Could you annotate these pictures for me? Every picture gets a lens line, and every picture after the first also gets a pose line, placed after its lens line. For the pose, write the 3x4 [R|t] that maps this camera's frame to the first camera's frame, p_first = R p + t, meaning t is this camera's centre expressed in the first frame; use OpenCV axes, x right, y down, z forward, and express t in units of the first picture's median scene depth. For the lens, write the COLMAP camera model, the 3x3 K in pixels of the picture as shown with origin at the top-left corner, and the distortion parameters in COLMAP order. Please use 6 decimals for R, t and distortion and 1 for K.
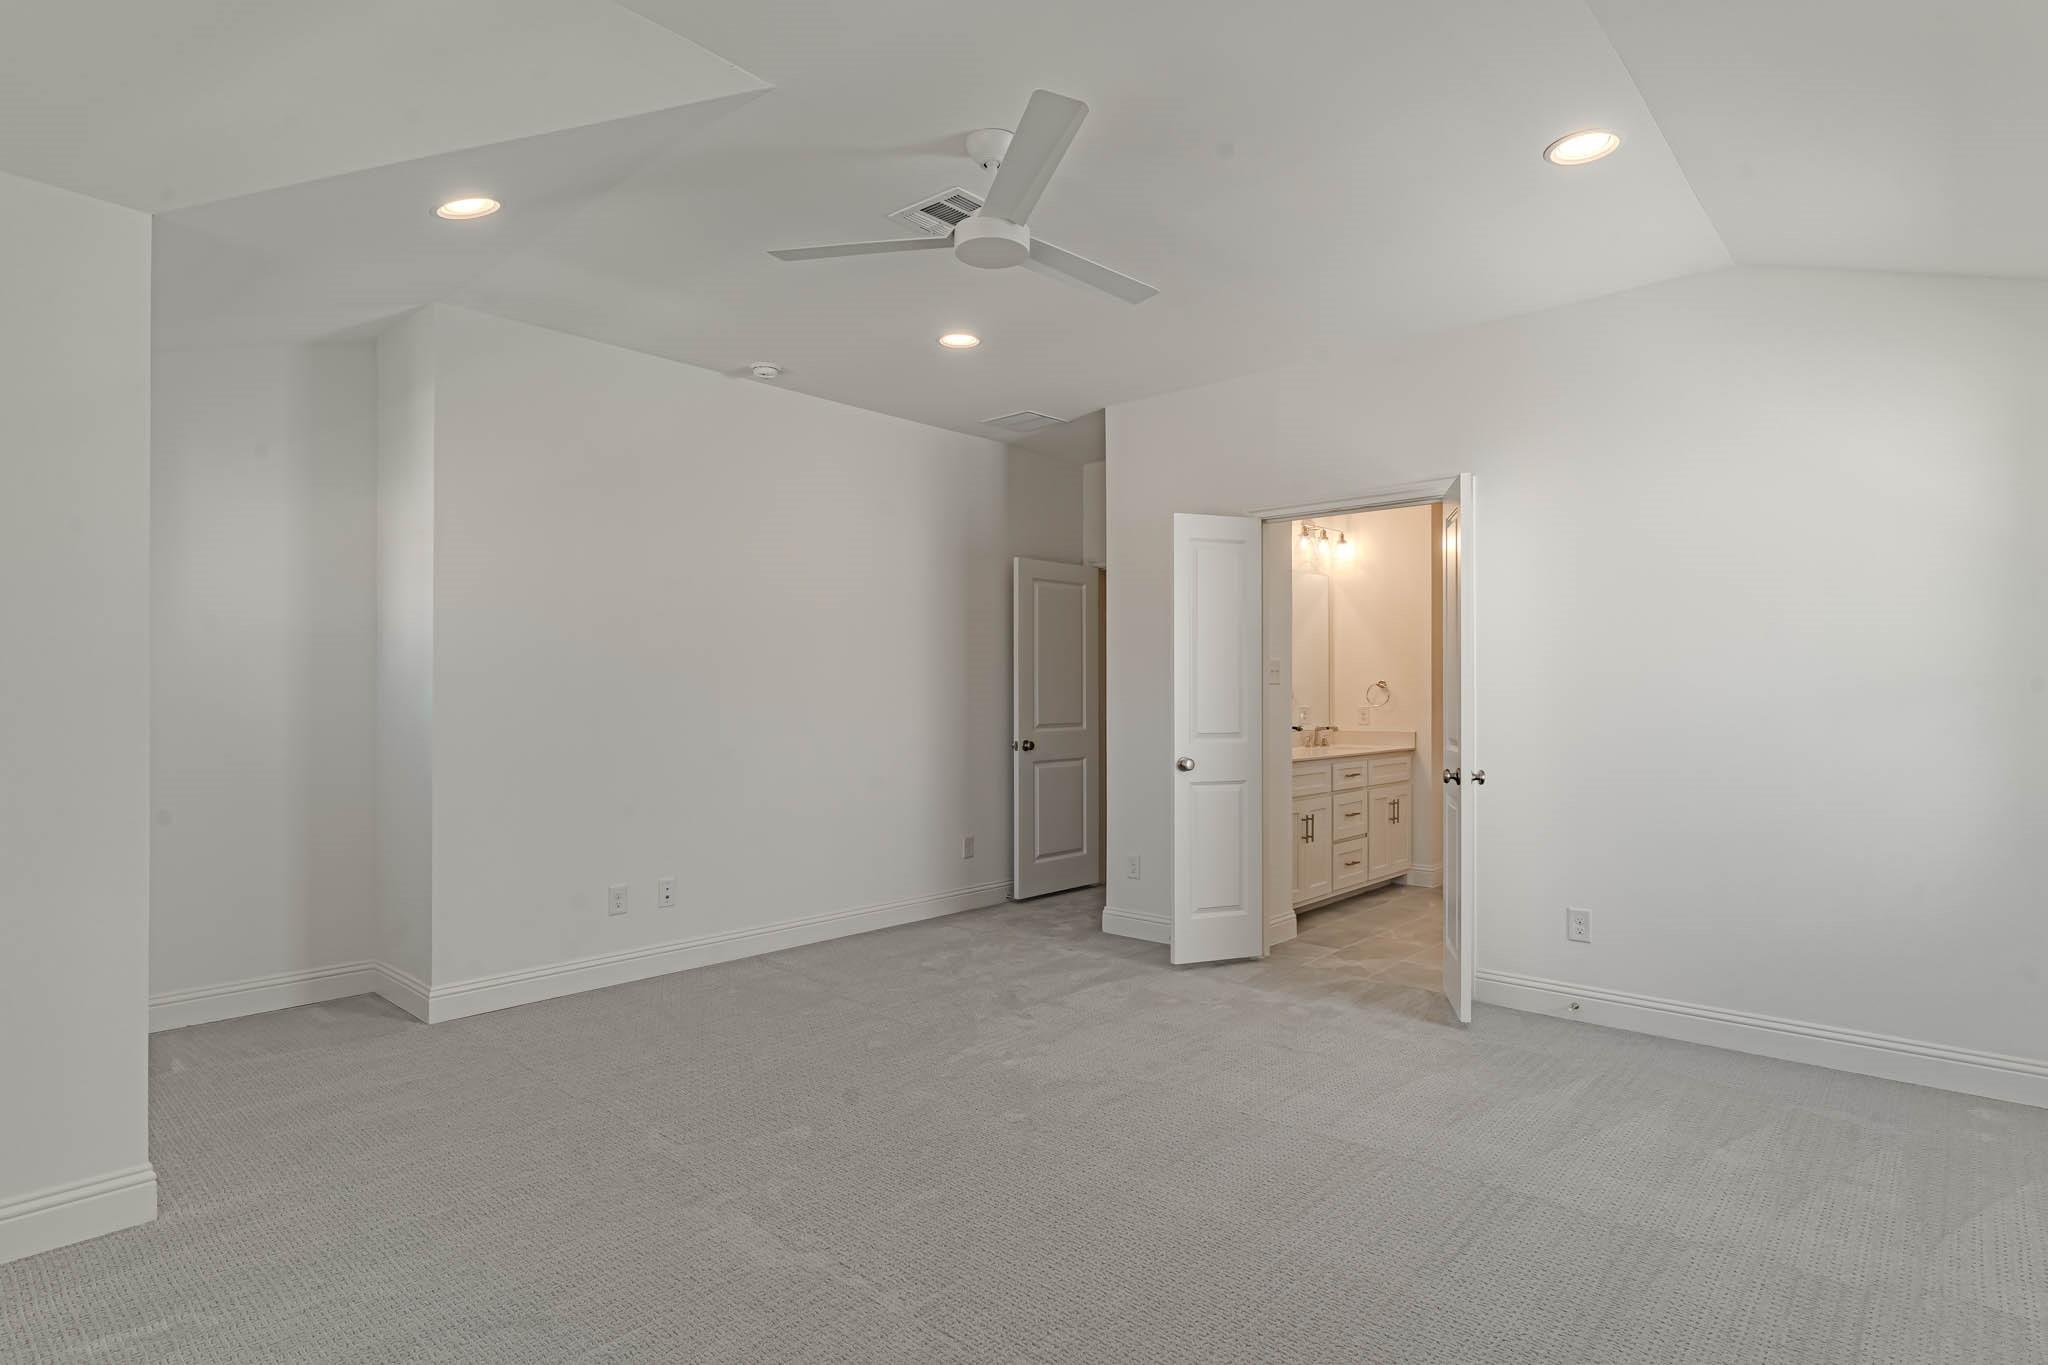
lens RADIAL K [[1059.7, 0, 1028.2], [0, 1059.7, 691.1], [0, 0, 1]] dist [-0.005216, -0.000221]
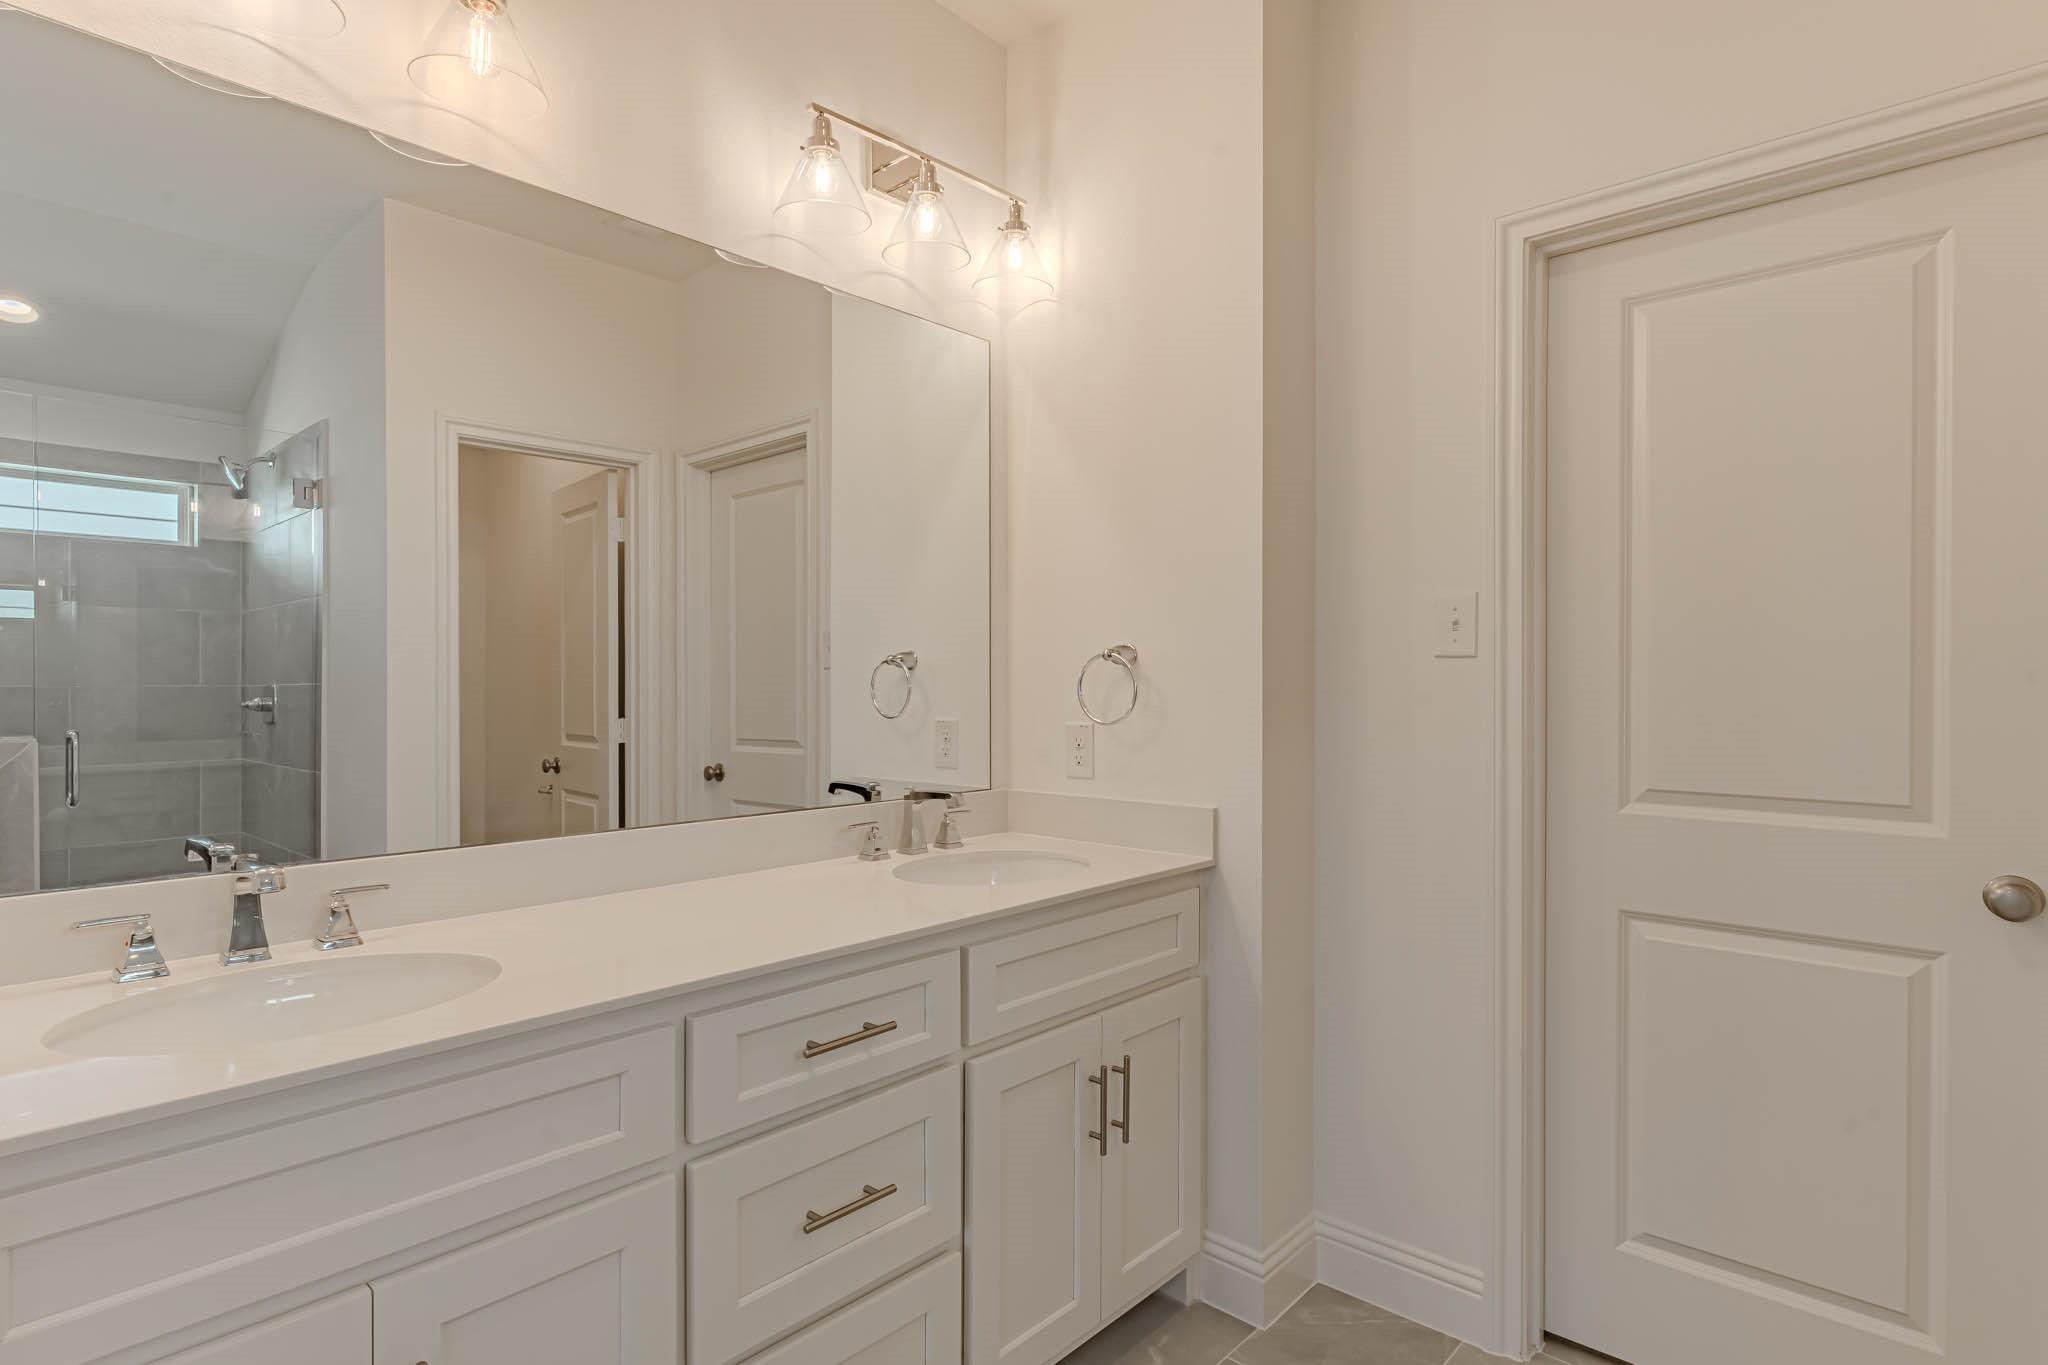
lens RADIAL K [[1059.7, 0, 1023.2], [0, 1059.7, 683.4], [0, 0, 1]] dist [-0.005216, -0.000221]
pose [[0.999631, -0.001845, -0.027118, 0.307522], [0.001850, 0.999998, 0.000158, 0.001757], [0.027118, -0.000208, 0.999632, 0.668051]]
